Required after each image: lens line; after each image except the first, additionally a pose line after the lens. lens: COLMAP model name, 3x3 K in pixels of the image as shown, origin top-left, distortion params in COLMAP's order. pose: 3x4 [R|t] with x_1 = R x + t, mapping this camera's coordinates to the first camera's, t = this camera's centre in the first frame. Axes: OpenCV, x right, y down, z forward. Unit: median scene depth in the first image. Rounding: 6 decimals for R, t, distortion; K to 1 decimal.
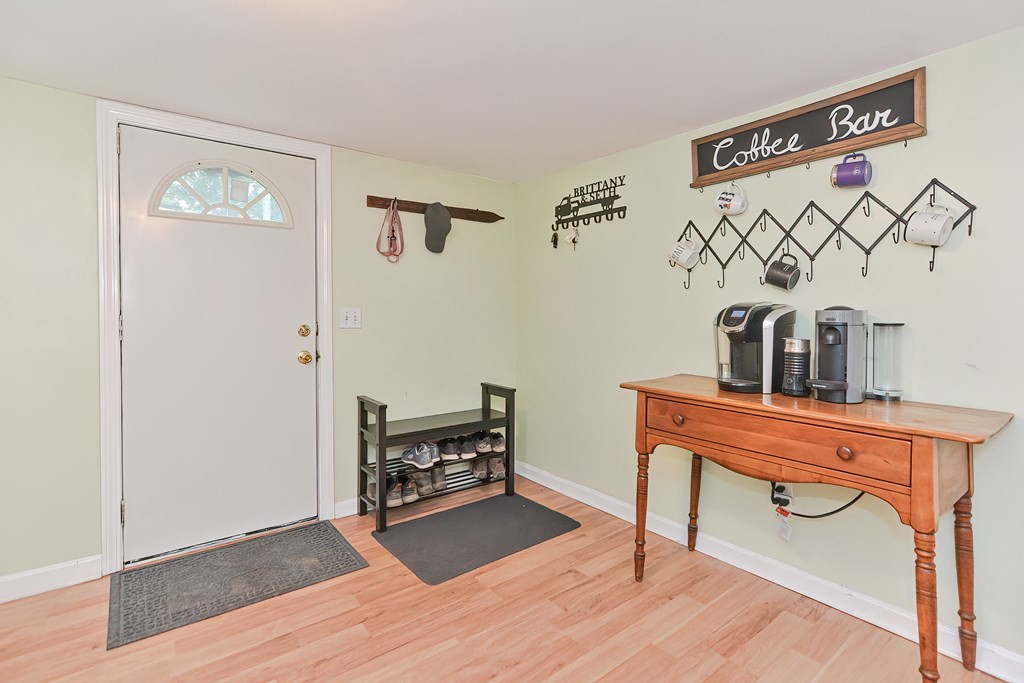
lens RADIAL K [[480.3, 0, 514.5], [0, 480.3, 317.2], [0, 0, 1]] dist [-0.001959, 0.000092]
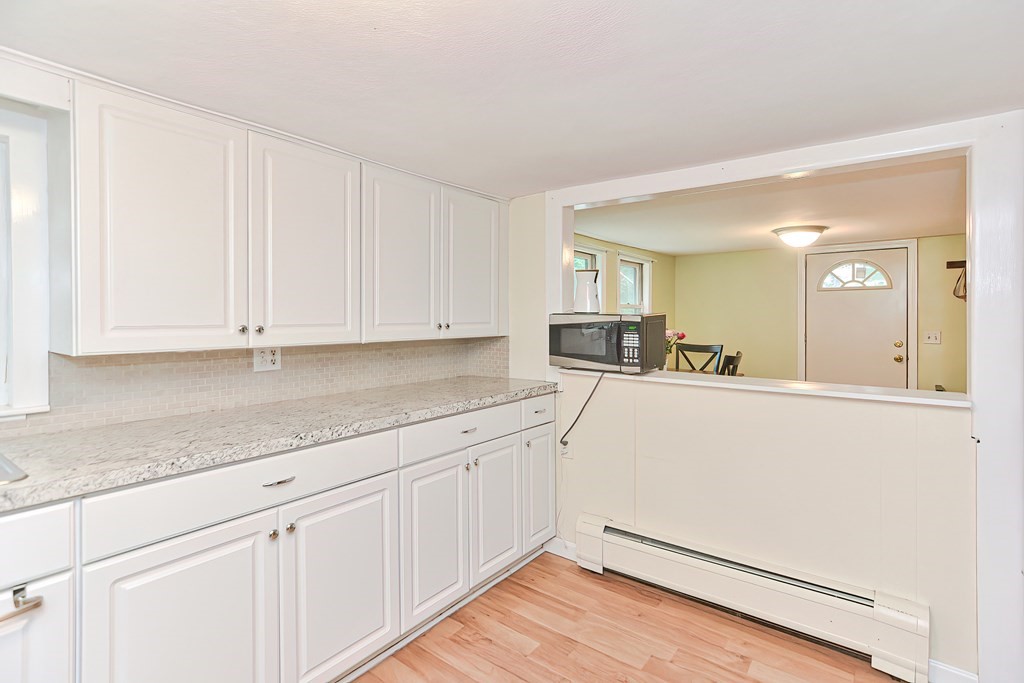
lens RADIAL K [[499.7, 0, 522.4], [0, 499.7, 320.0], [0, 0, 1]] dist [0.001089, 0.000560]
pose [[0.262262, 0.012459, -0.964916, 1.015223], [-0.014227, 0.999858, 0.009043, -0.058436], [0.964892, 0.011356, 0.262402, -0.865387]]
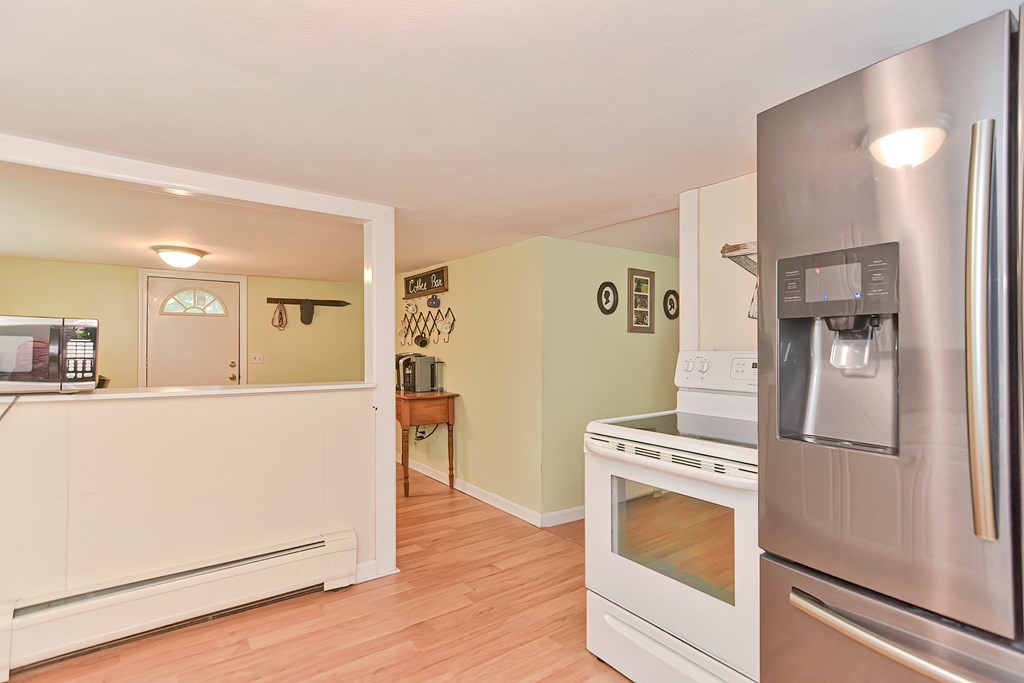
lens RADIAL K [[496.7, 0, 512.0], [0, 496.7, 341.5], [0, 0, 1]] dist [-0.000517, 0.000455]
pose [[0.999618, 0.002933, -0.027482, 0.843566], [-0.003787, 0.999509, -0.031091, -0.009150], [0.027378, 0.031183, 0.999139, -1.135112]]
